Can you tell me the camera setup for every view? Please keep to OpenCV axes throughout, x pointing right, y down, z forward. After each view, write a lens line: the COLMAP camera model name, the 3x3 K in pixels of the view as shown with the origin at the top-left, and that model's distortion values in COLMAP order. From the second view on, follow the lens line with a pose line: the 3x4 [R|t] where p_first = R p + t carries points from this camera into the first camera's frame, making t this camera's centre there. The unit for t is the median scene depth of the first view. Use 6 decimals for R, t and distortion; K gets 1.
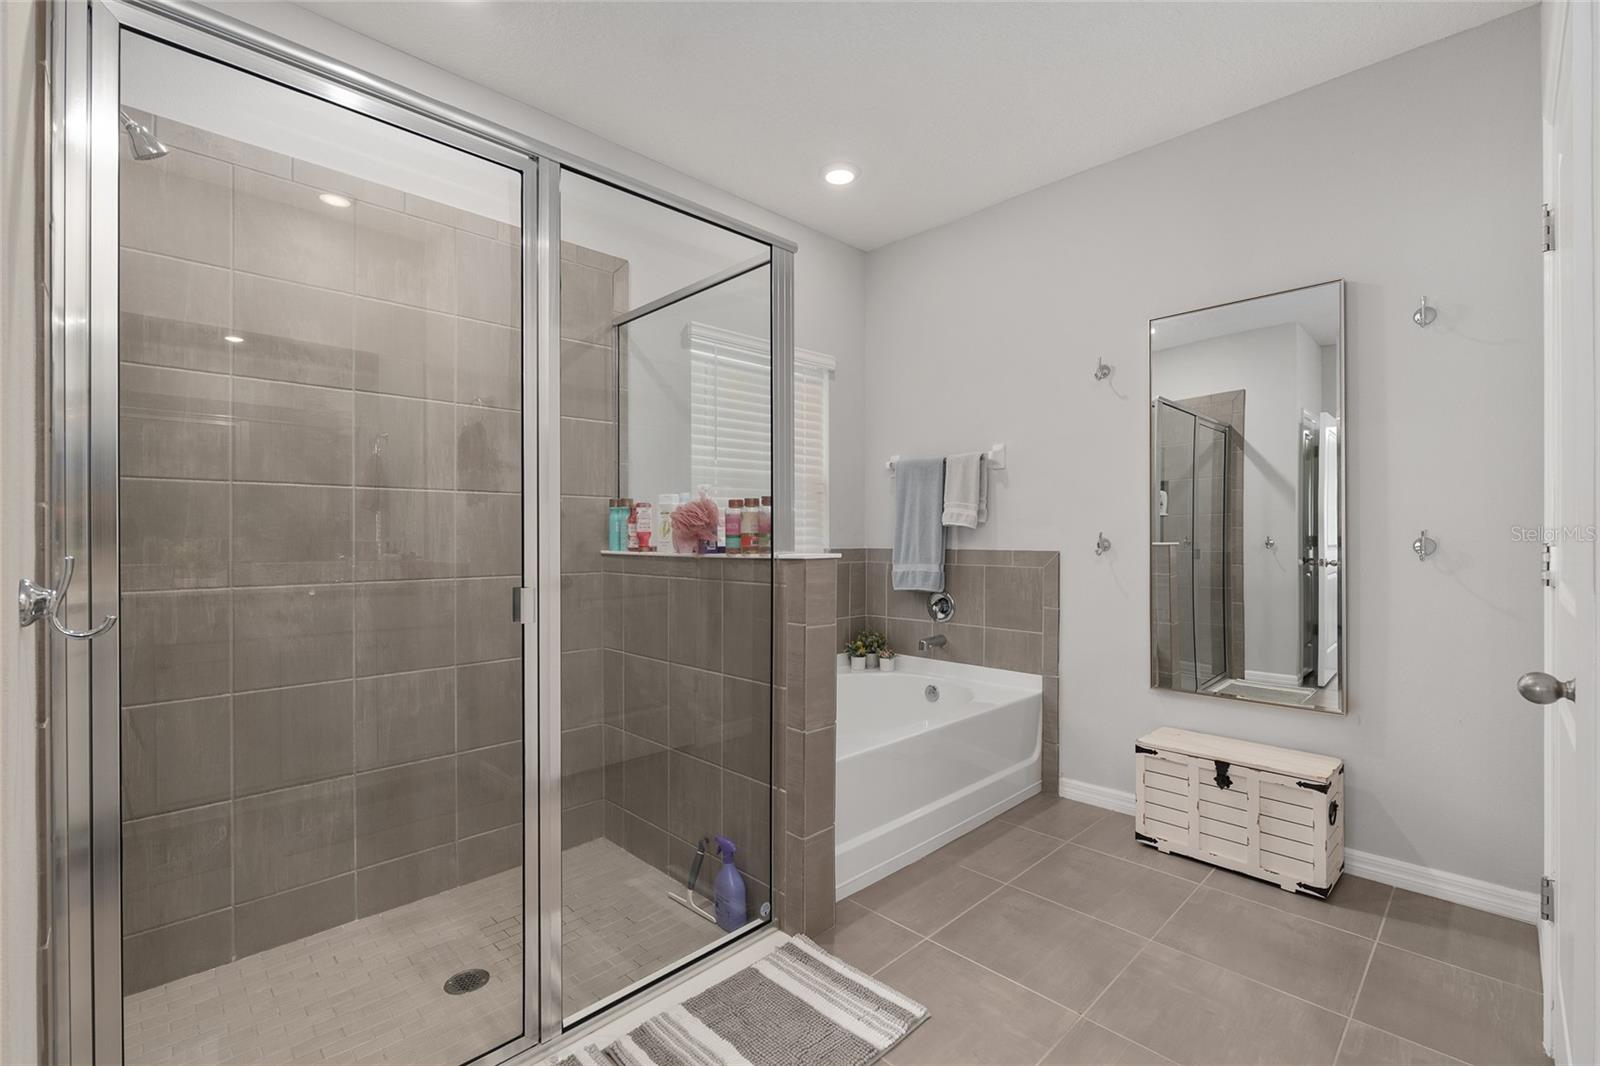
lens RADIAL K [[698.0, 0, 800.1], [0, 698.0, 537.2], [0, 0, 1]] dist [-0.002028, -0.000218]
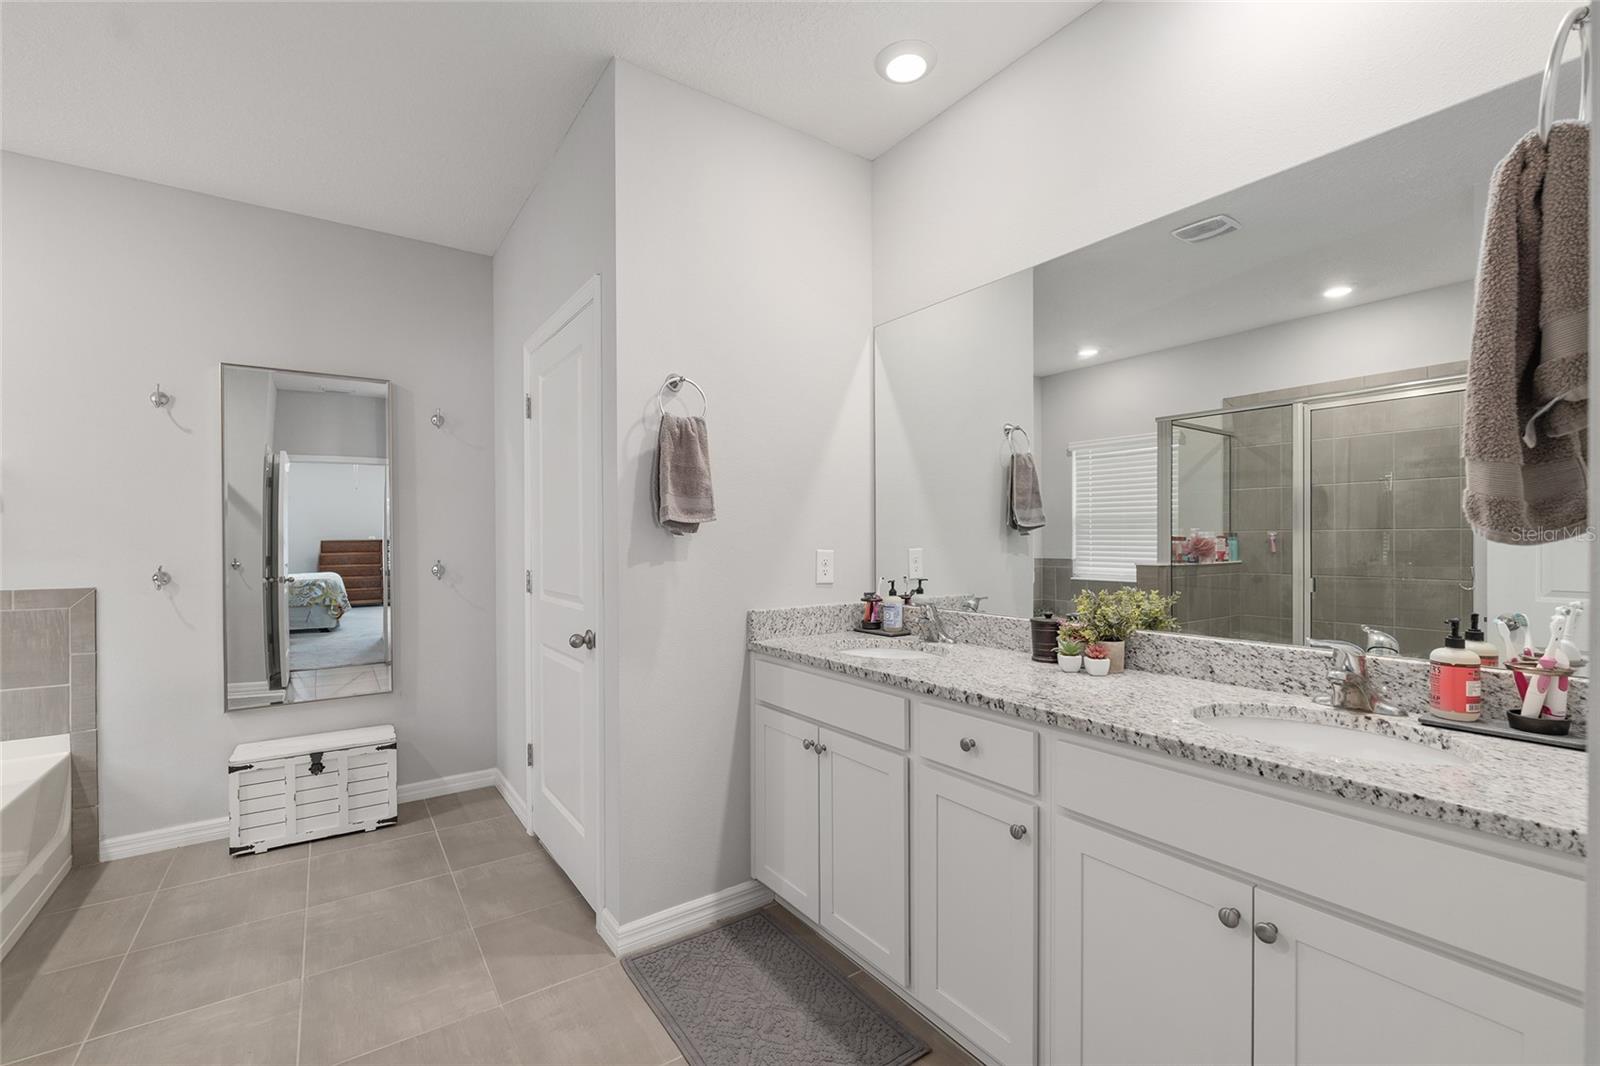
lens RADIAL K [[698.0, 0, 800.1], [0, 698.0, 537.2], [0, 0, 1]] dist [-0.002028, -0.000218]
pose [[0.163965, -0.000517, 0.986466, -0.458166], [0.004909, 0.999988, -0.000292, -0.051312], [-0.986454, 0.004890, 0.163965, -0.038630]]
